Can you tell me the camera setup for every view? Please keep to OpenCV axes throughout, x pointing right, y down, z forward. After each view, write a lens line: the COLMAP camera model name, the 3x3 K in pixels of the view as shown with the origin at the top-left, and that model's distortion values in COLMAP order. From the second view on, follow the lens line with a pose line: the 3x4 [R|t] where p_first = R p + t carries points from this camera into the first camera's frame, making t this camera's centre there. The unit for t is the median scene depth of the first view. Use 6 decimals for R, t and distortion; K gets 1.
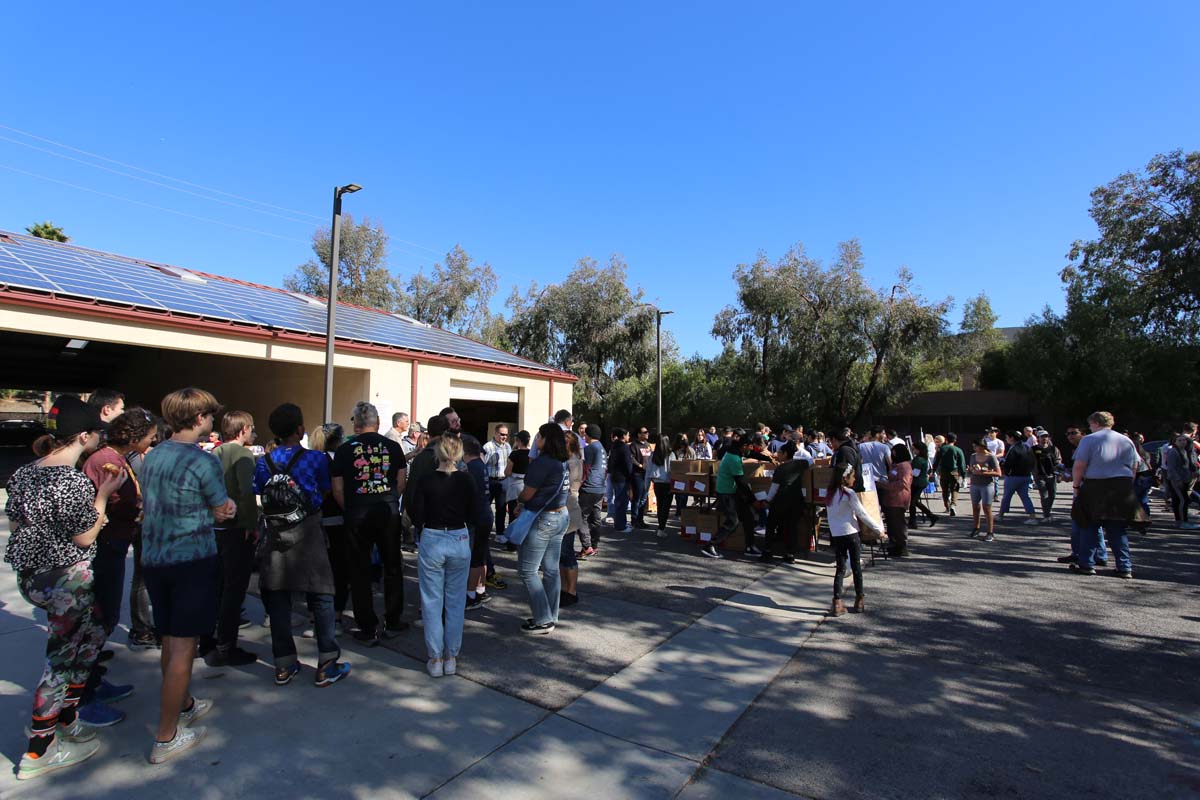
lens RADIAL K [[594.6, 0, 580.5], [0, 594.6, 399.7], [0, 0, 1]] dist [-0.062960, 0.026194]
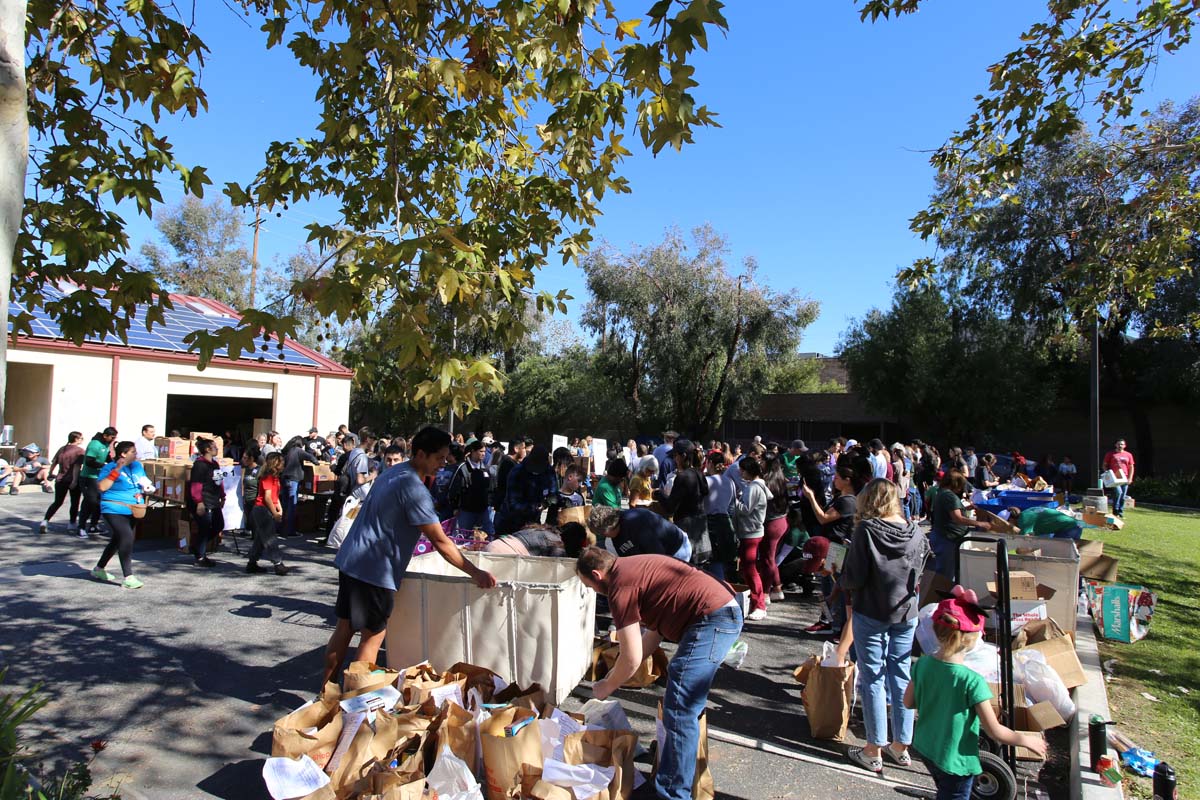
lens RADIAL K [[695.7, 0, 591.3], [0, 695.7, 393.3], [0, 0, 1]] dist [-0.049102, 0.001645]
pose [[0.999465, 0.017508, -0.027614, 0.342871], [-0.017464, 0.999846, 0.001835, -0.011826], [0.027642, -0.001351, 0.999617, -0.075085]]
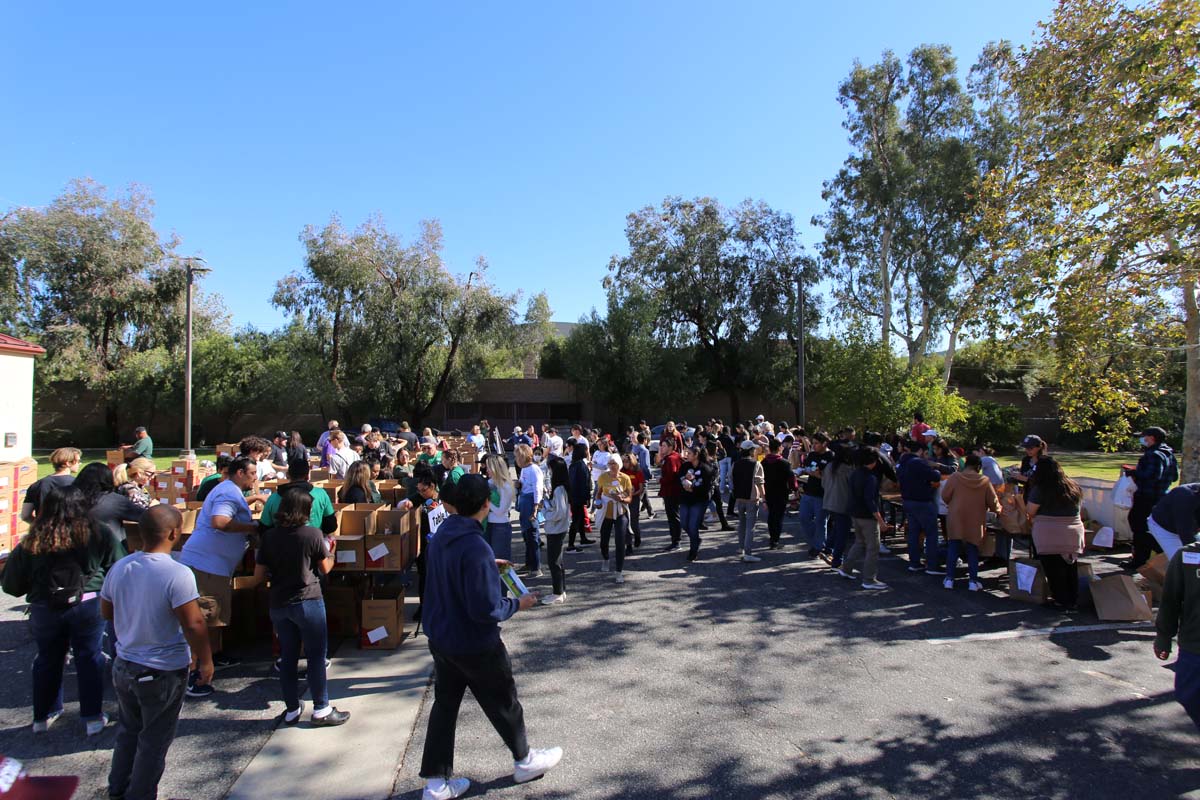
lens RADIAL K [[594.6, 0, 591.0], [0, 594.6, 394.7], [0, 0, 1]] dist [-0.062960, 0.026194]
pose [[0.763116, 0.007551, 0.646217, 0.041580], [-0.028202, 0.999368, 0.021627, -0.014142], [-0.645646, -0.034728, 0.762847, 0.089608]]
